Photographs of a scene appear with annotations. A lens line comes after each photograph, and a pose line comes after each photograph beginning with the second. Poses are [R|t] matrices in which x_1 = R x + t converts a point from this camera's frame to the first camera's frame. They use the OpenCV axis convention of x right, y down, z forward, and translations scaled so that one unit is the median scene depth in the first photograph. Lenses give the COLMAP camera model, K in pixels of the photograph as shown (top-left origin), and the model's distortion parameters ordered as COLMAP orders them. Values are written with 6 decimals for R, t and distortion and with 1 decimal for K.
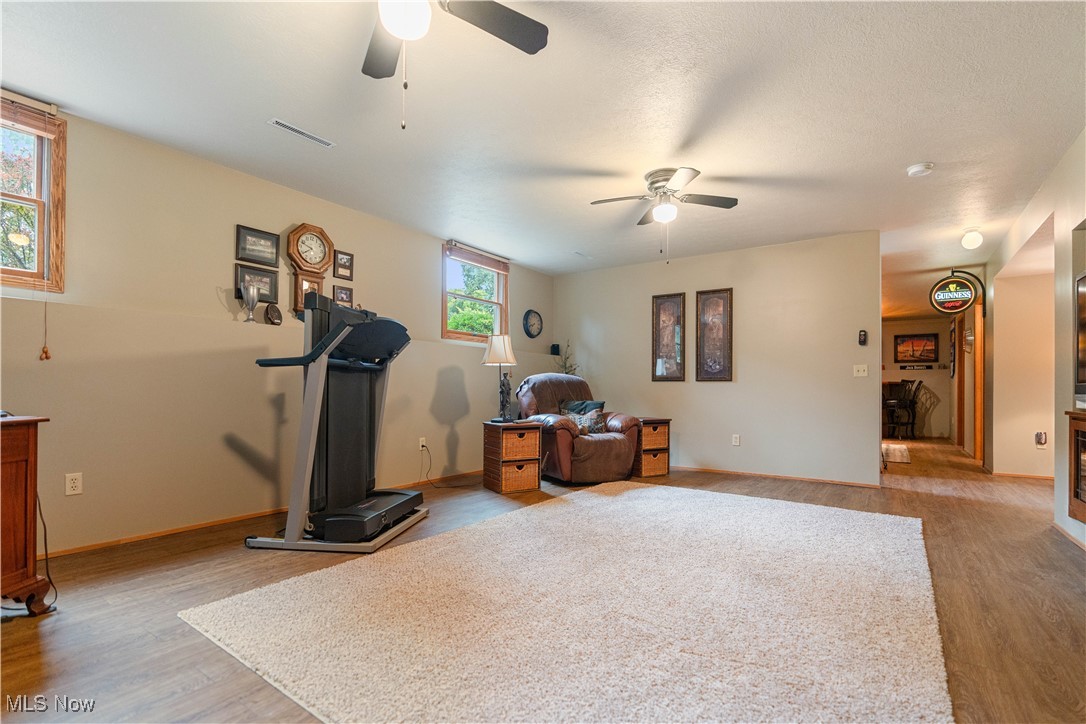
lens RADIAL K [[496.5, 0, 543.4], [0, 496.5, 386.8], [0, 0, 1]] dist [-0.008726, 0.000656]
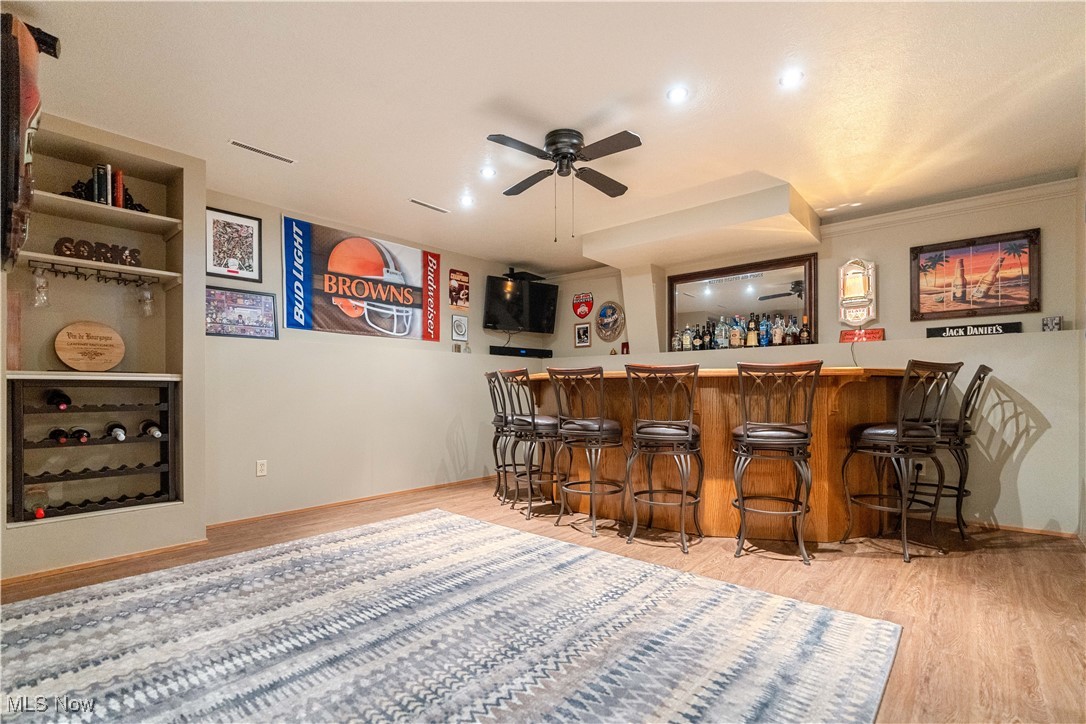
lens RADIAL K [[496.5, 0, 528.6], [0, 496.5, 389.9], [0, 0, 1]] dist [-0.008726, 0.000656]
pose [[0.994068, -0.009971, -0.108298, 0.461161], [0.011404, 0.999855, 0.012616, -0.003375], [0.108156, -0.013776, 0.994038, 0.593933]]
